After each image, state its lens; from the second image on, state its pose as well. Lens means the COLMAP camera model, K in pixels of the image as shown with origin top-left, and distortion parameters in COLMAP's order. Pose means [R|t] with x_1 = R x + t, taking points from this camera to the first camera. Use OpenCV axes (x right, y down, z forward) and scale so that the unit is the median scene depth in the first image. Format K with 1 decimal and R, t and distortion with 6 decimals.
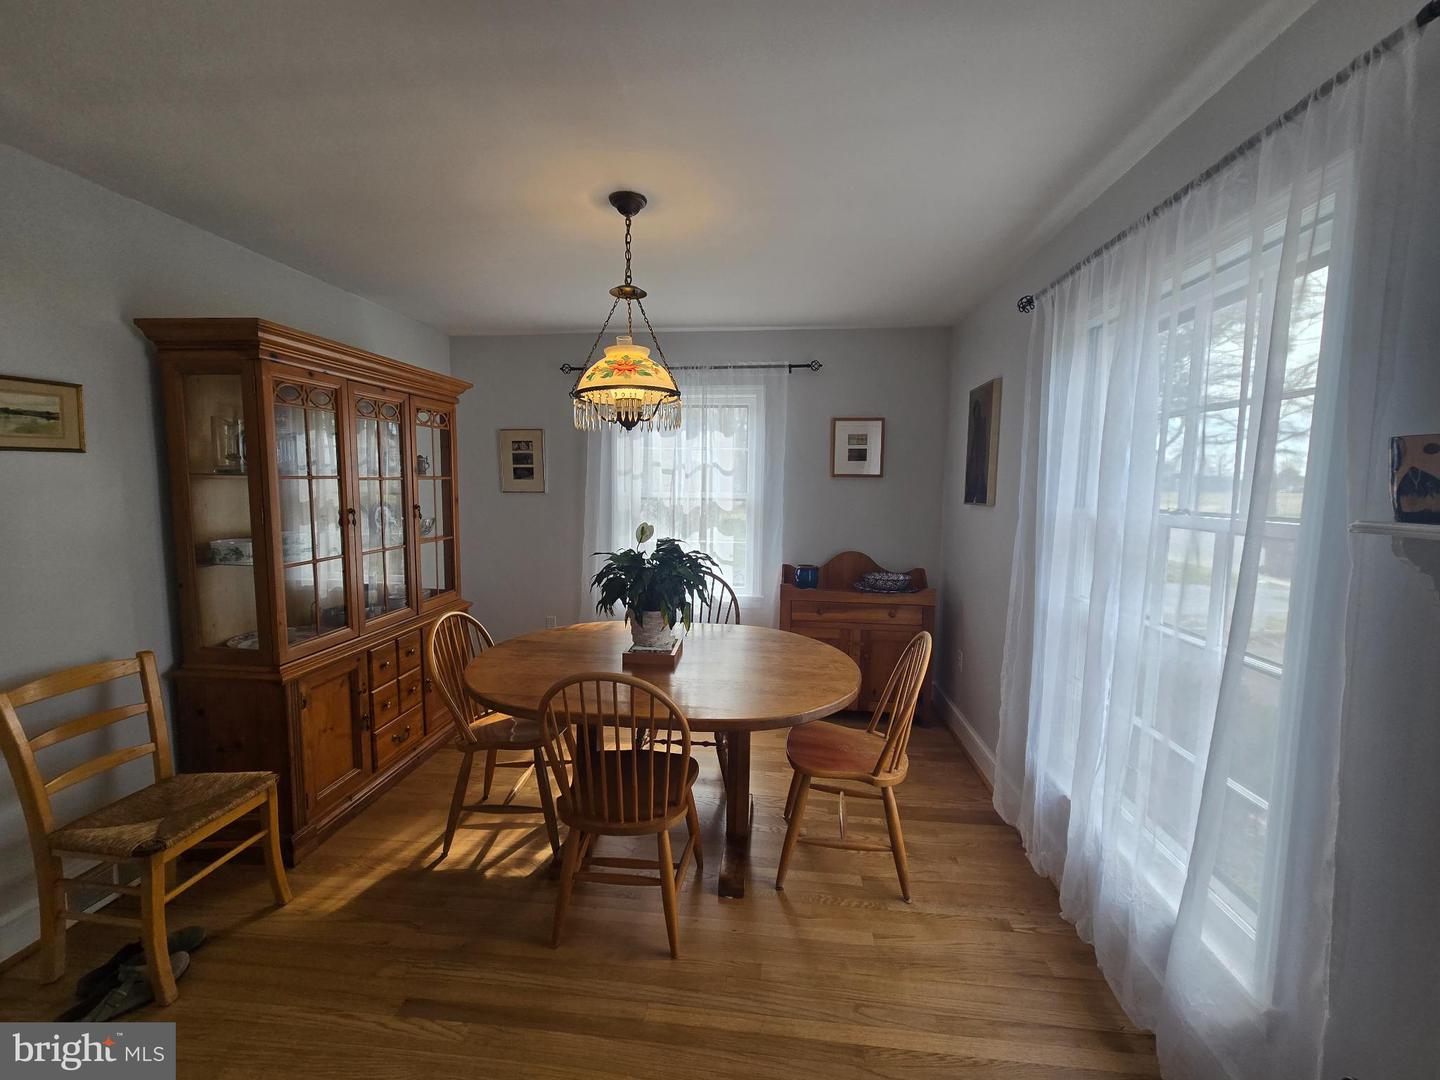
lens RADIAL K [[591.0, 0, 721.1], [0, 591.0, 534.5], [0, 0, 1]] dist [-0.001229, 0.002001]
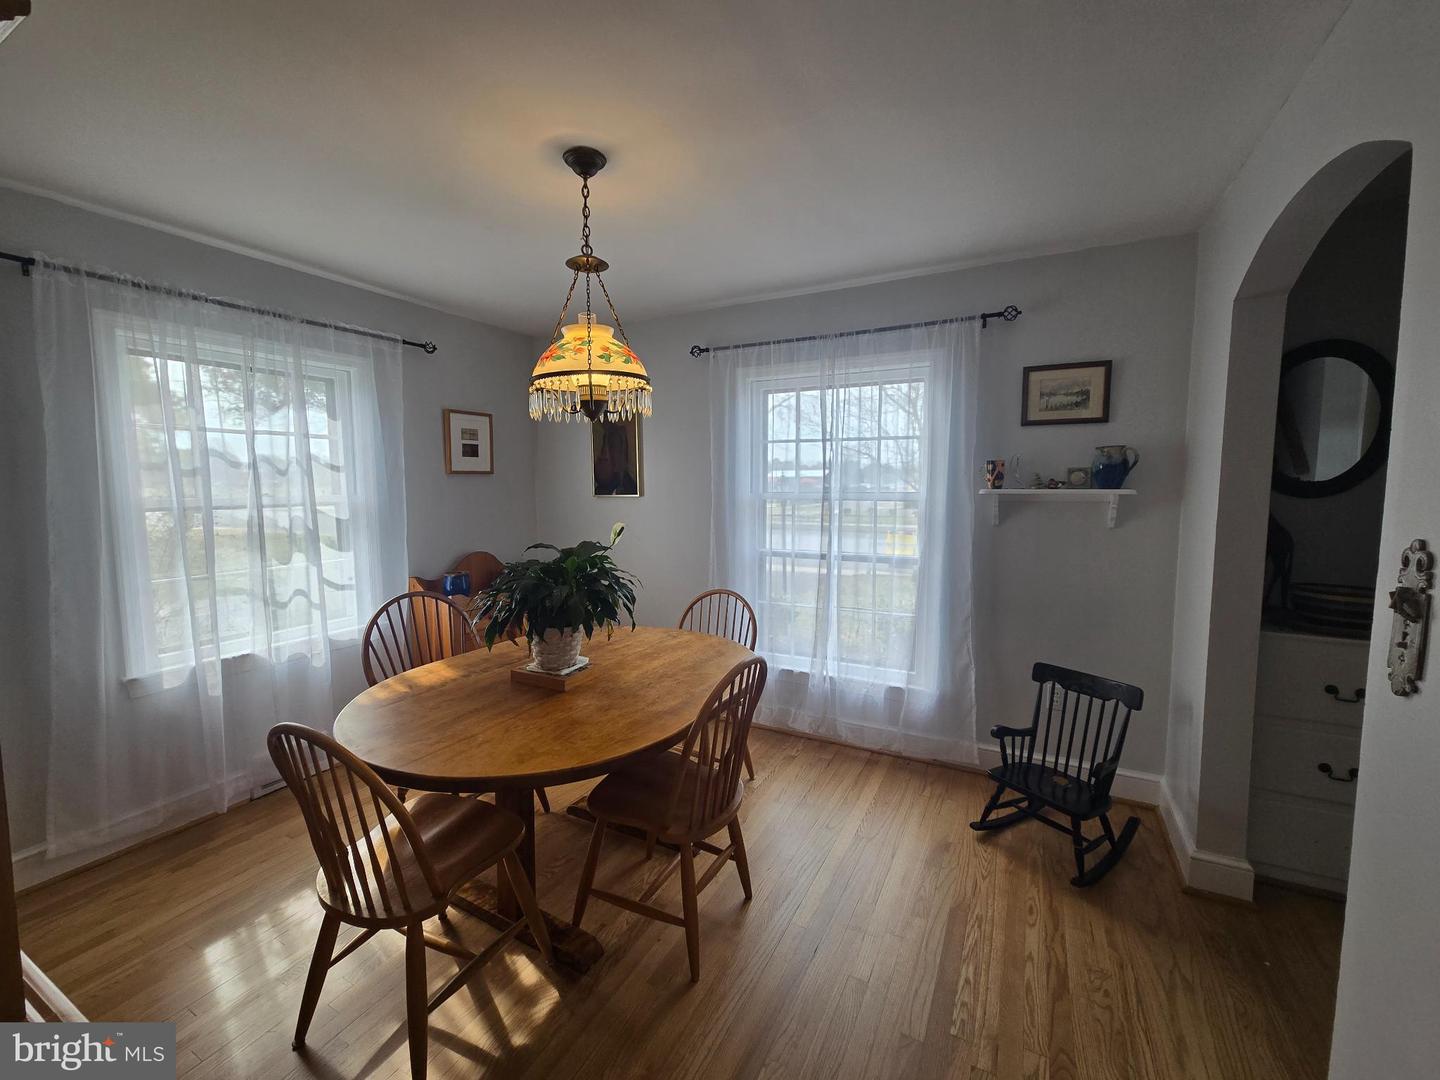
lens RADIAL K [[591.0, 0, 718.0], [0, 591.0, 535.8], [0, 0, 1]] dist [-0.001229, 0.002001]
pose [[0.379354, -0.095893, 0.920269, -0.512790], [0.091023, 0.993658, 0.066018, -0.025053], [-0.920763, 0.058721, 0.385677, 0.276731]]
